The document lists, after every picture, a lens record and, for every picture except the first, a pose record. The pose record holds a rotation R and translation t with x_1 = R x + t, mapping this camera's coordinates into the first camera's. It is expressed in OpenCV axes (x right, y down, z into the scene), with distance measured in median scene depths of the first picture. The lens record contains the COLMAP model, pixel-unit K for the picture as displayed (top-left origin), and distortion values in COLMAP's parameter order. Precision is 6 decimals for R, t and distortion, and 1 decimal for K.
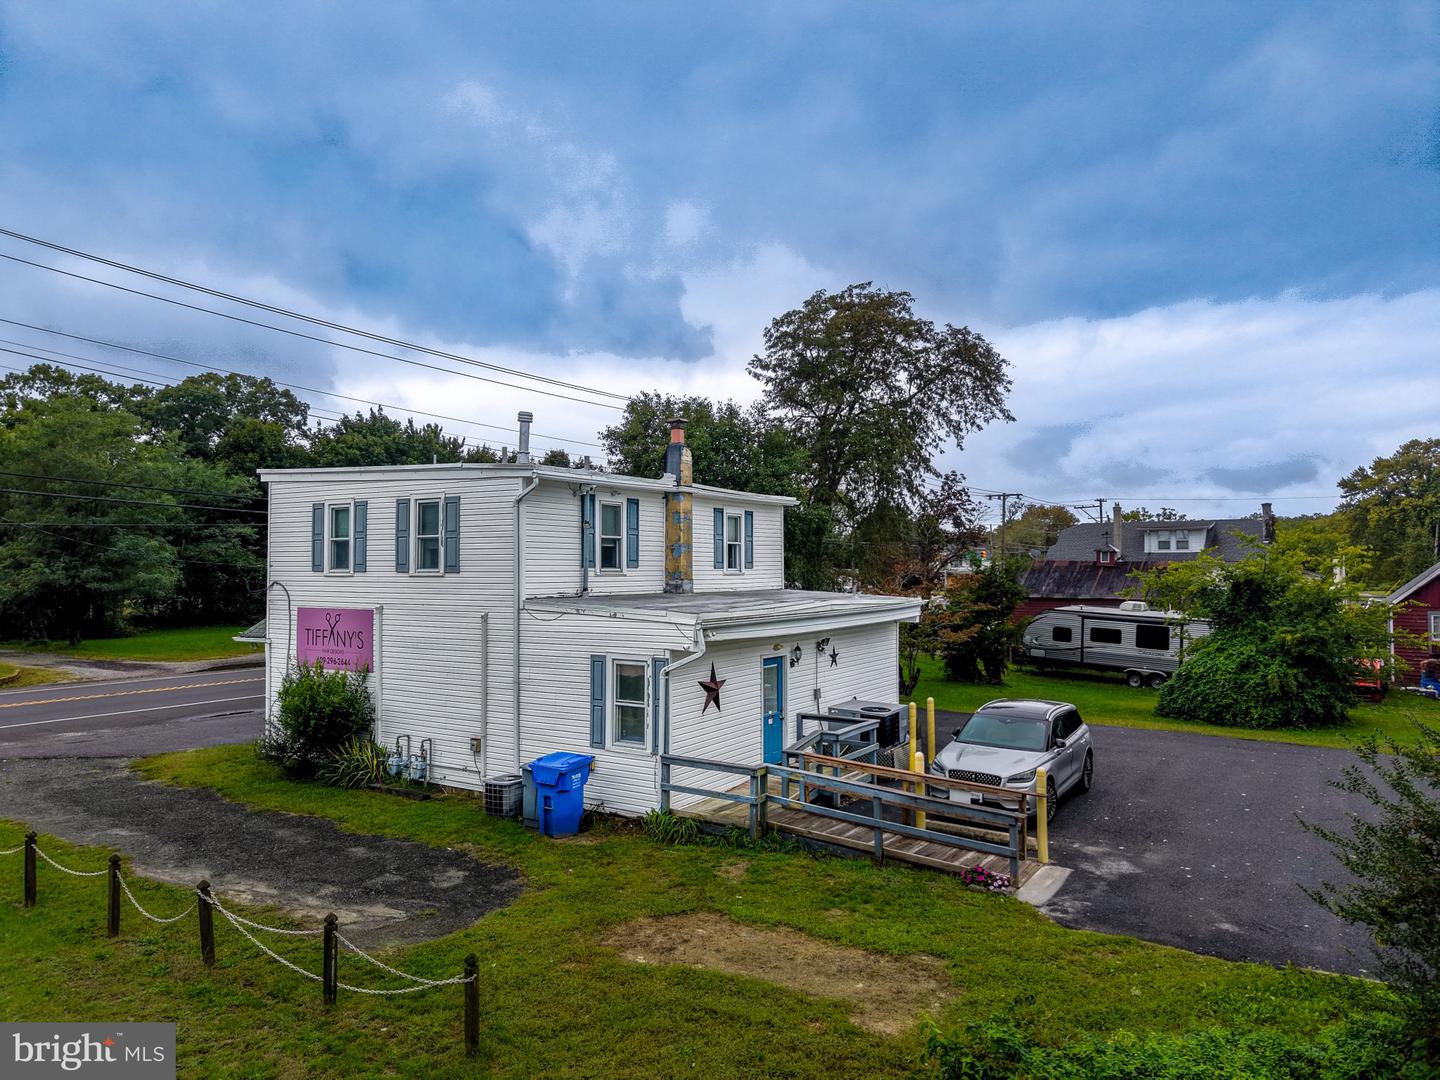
lens RADIAL K [[962.5, 0, 718.4], [0, 962.5, 547.8], [0, 0, 1]] dist [0.057196, -0.002766]
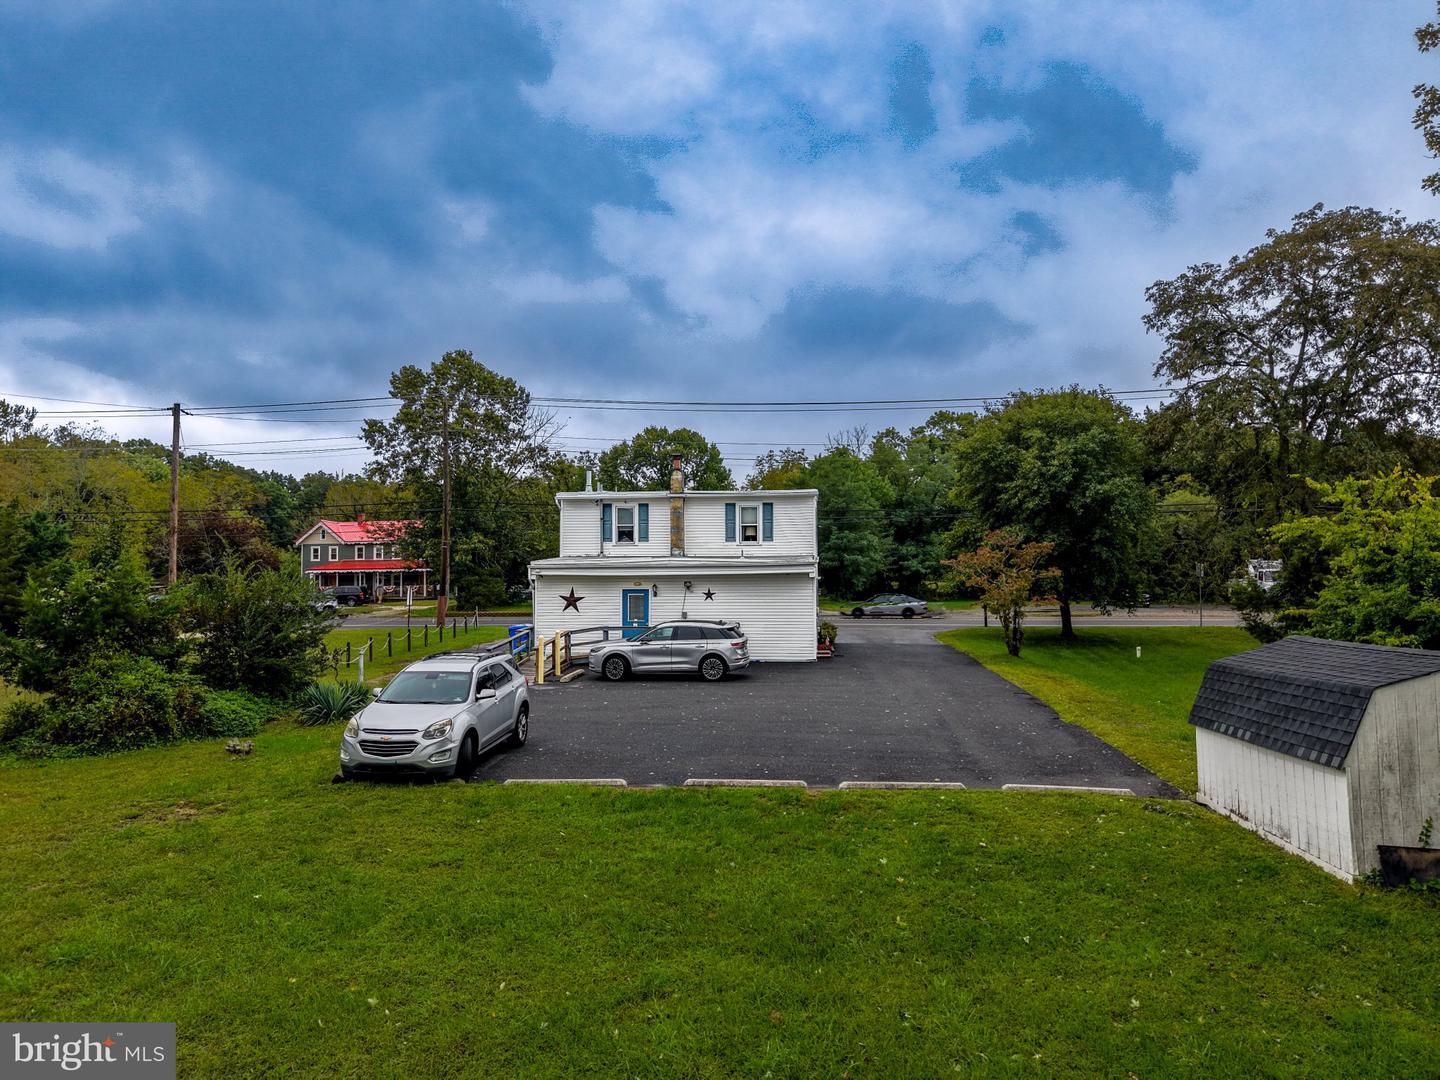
lens RADIAL K [[962.5, 0, 731.2], [0, 962.5, 540.3], [0, 0, 1]] dist [0.057196, -0.002766]
pose [[0.462973, -0.023432, -0.886063, 1.646315], [0.022991, 0.999632, -0.014422, 0.050193], [0.886074, -0.013694, 0.463341, 0.316467]]
